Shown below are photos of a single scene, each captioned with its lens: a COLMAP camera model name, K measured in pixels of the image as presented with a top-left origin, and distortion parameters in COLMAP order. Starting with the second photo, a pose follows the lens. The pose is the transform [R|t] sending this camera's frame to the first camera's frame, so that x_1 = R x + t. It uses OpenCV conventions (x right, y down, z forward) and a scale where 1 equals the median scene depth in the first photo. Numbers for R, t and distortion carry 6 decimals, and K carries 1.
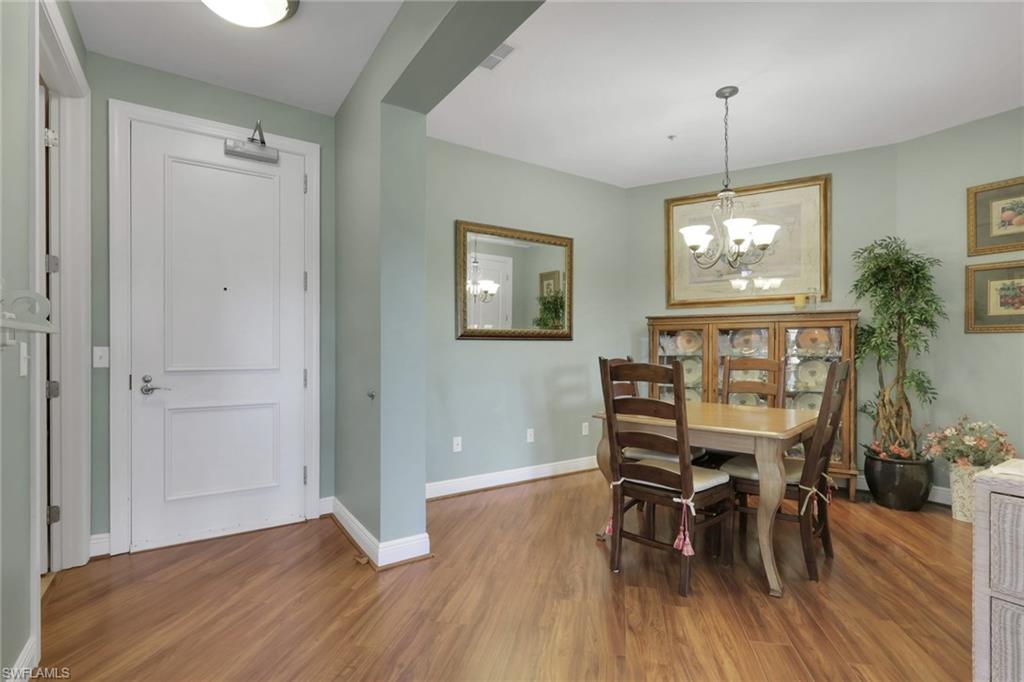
lens RADIAL K [[507.4, 0, 511.6], [0, 507.4, 357.4], [0, 0, 1]] dist [-0.002863, 0.000026]
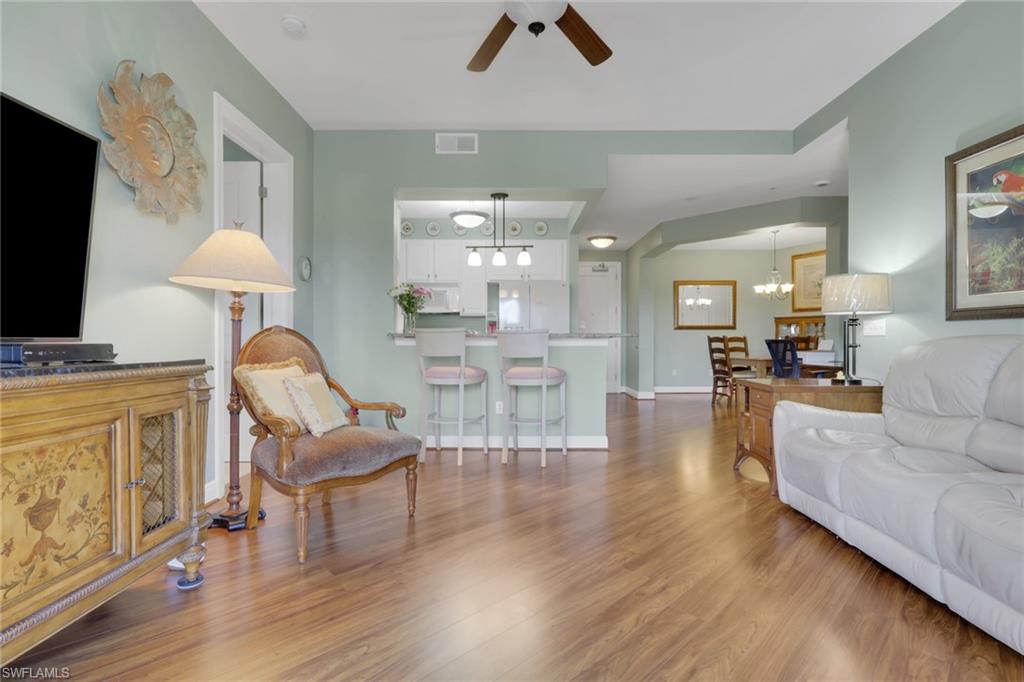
lens RADIAL K [[507.4, 0, 511.6], [0, 507.4, 357.4], [0, 0, 1]] dist [-0.002863, 0.000026]
pose [[0.846940, 0.014835, -0.531481, 0.531000], [-0.003307, 0.999738, 0.022637, 0.045333], [0.531678, -0.017414, 0.846768, -1.496025]]
